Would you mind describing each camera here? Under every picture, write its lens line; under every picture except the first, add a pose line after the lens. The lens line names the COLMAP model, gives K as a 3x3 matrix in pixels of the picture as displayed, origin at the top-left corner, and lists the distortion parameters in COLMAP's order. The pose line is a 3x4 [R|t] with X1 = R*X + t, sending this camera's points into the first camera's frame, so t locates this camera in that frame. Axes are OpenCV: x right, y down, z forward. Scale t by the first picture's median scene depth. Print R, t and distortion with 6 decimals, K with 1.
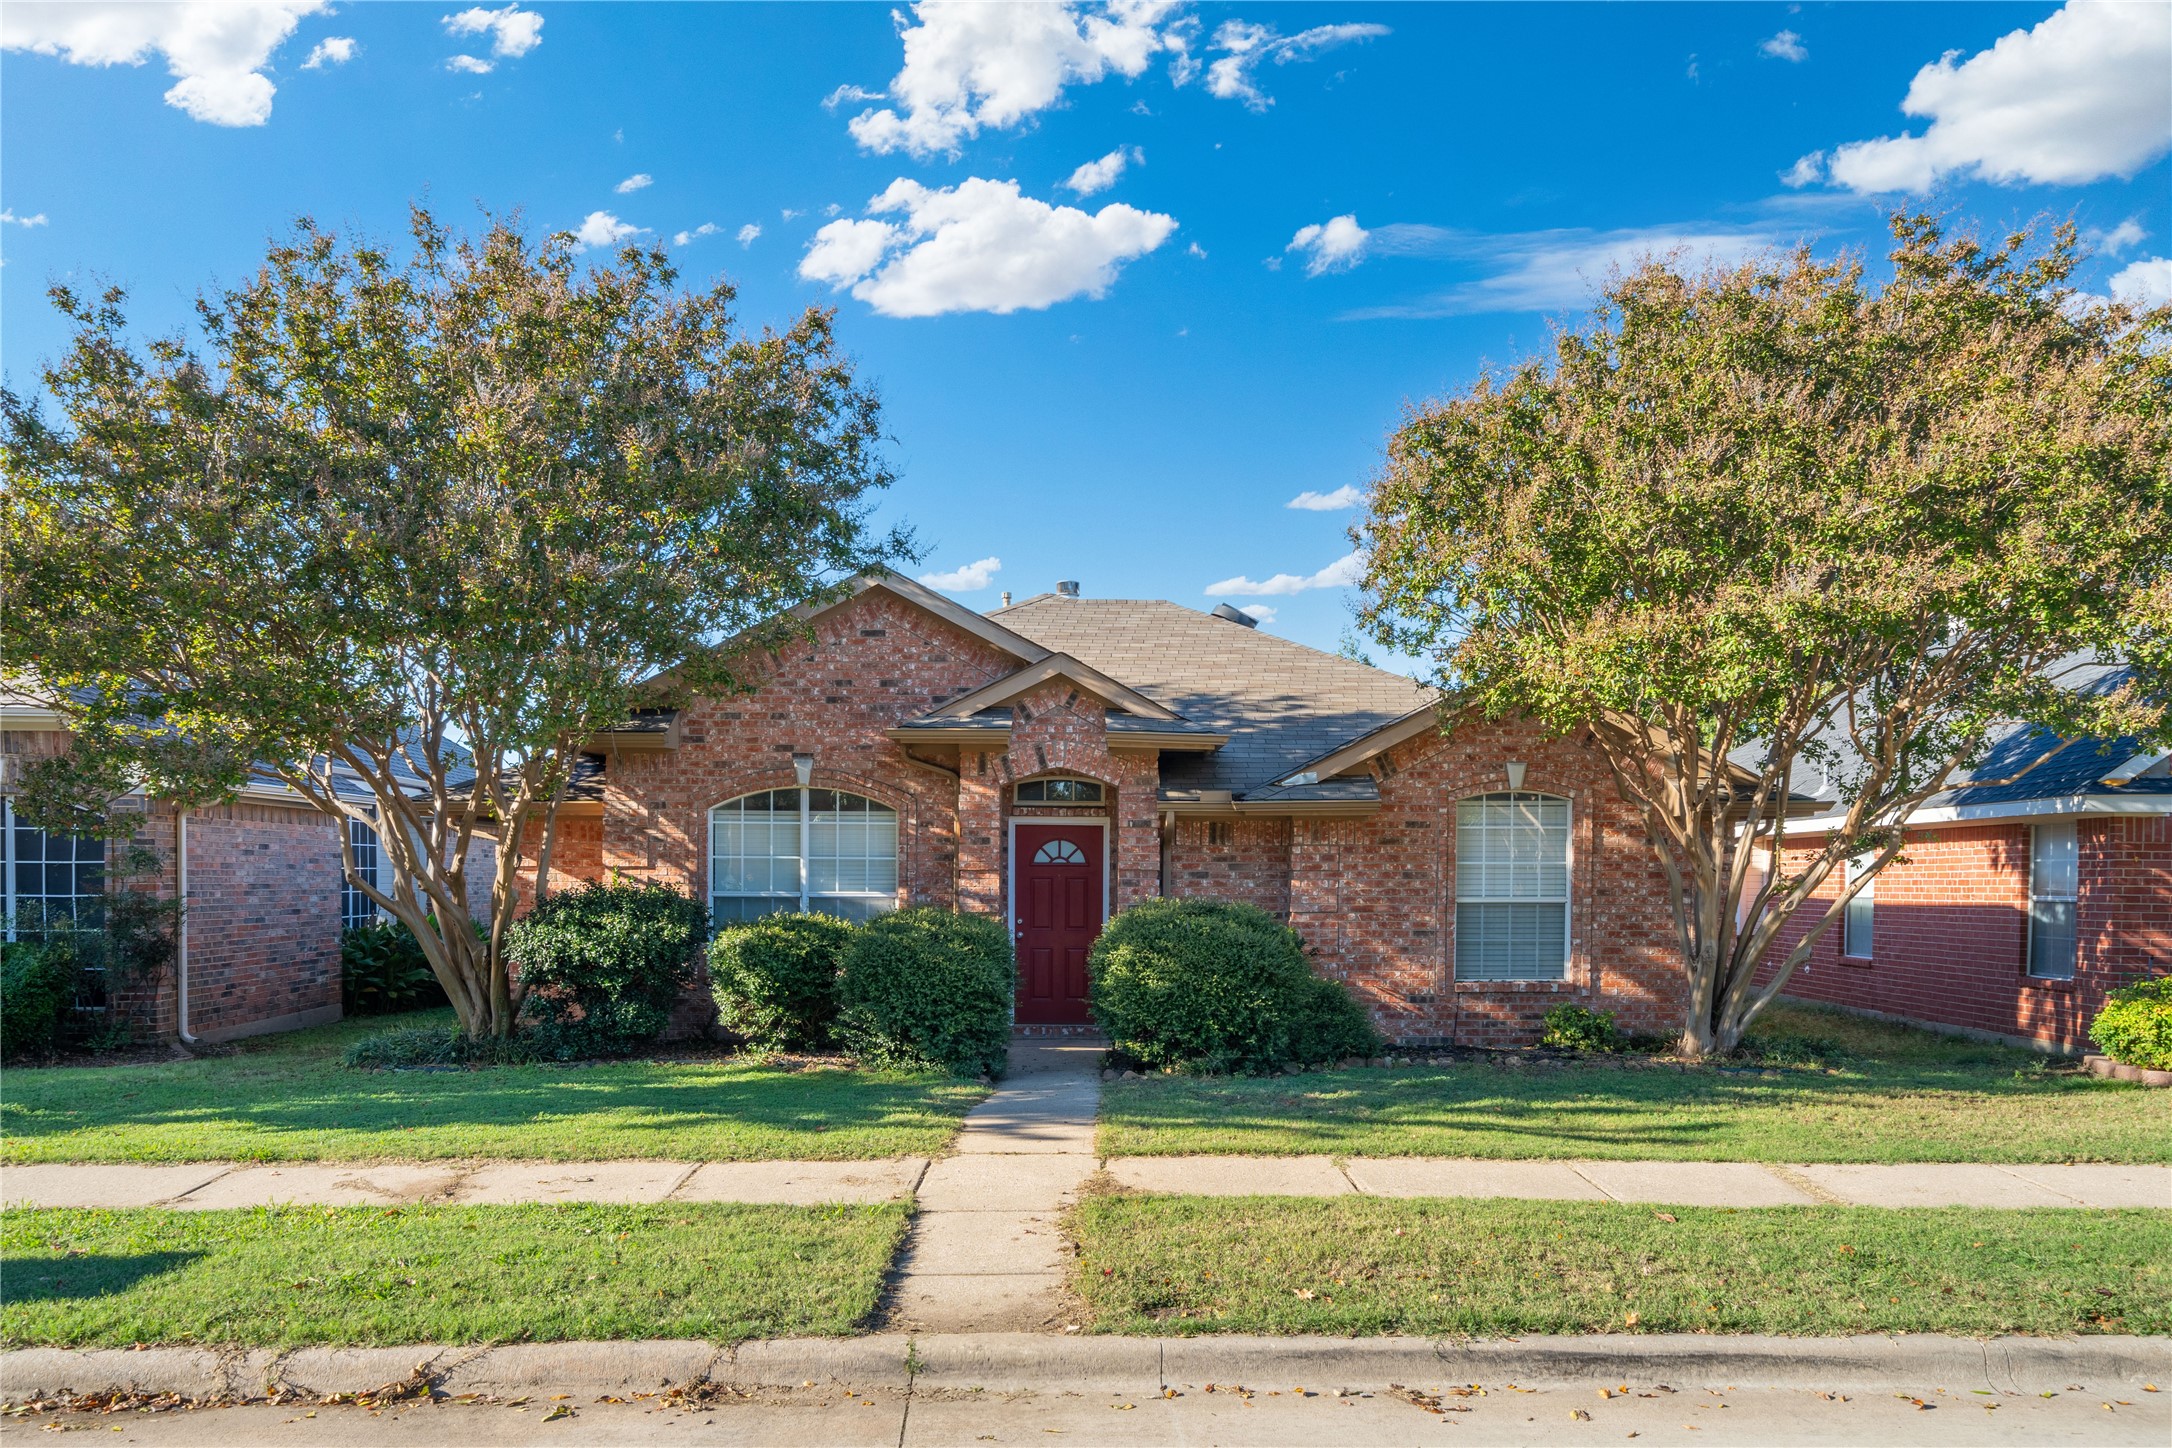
lens RADIAL K [[1511.0, 0, 1104.3], [0, 1511.0, 852.4], [0, 0, 1]] dist [0.008796, 0.000815]
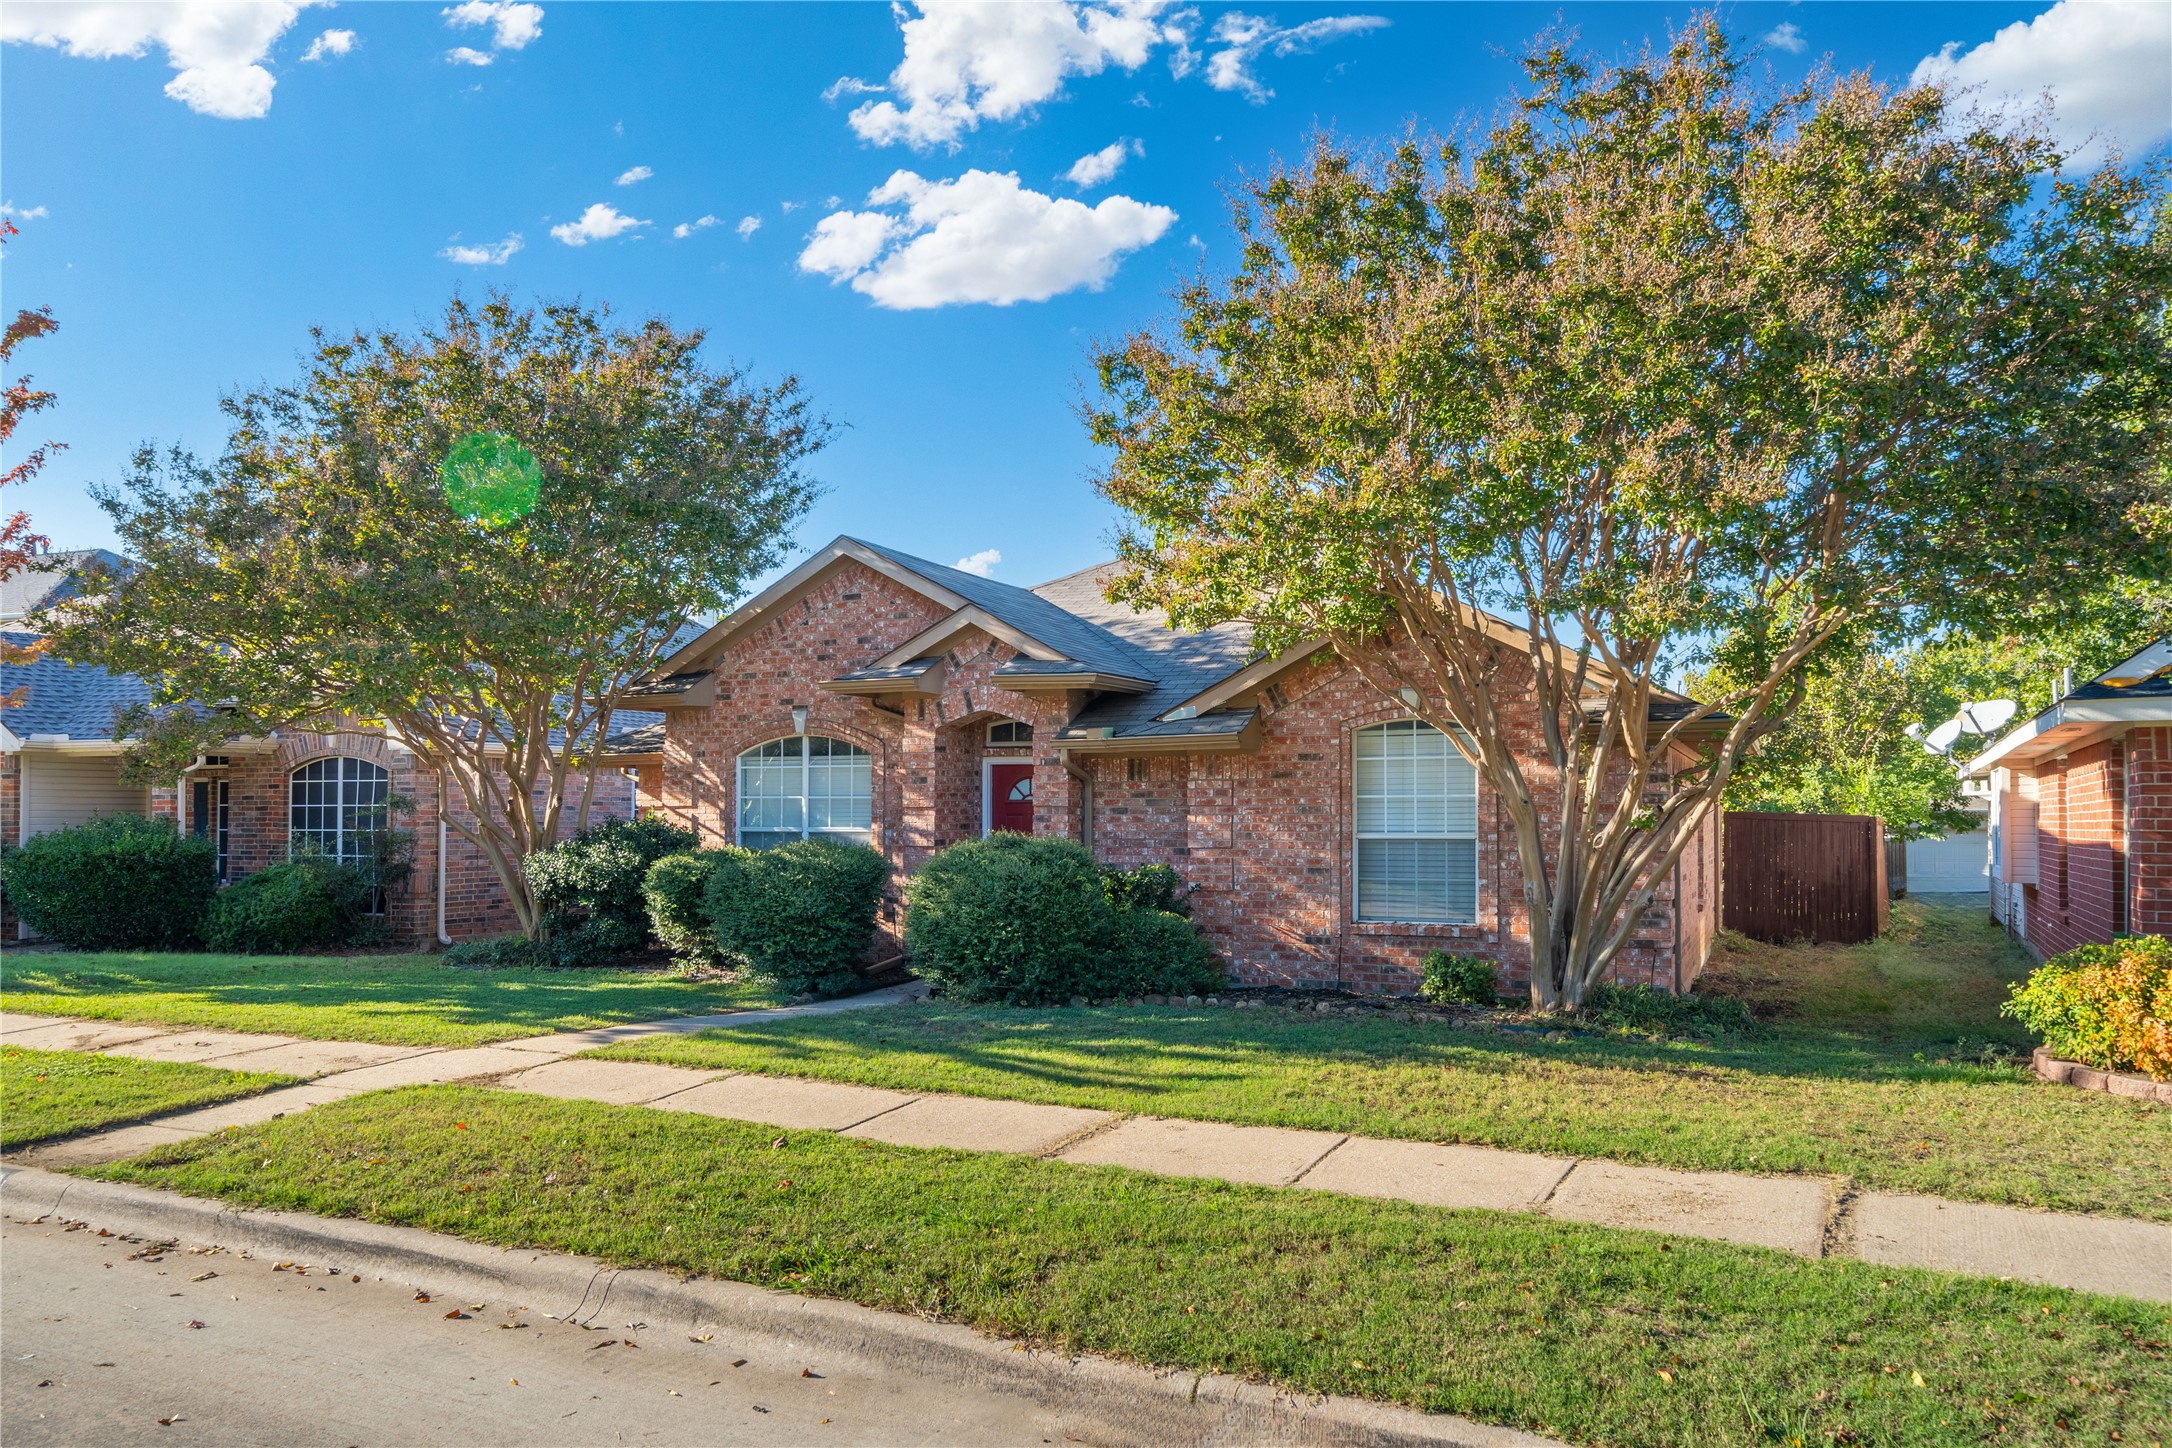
lens RADIAL K [[1482.0, 0, 1086.0], [0, 1482.0, 724.0], [0, 0, 1]] dist [0.000087, 0.001628]
pose [[0.898859, -0.030889, -0.437148, 0.491517], [0.010803, 0.998772, -0.048360, 0.004728], [0.438105, 0.038747, 0.898088, 0.091693]]
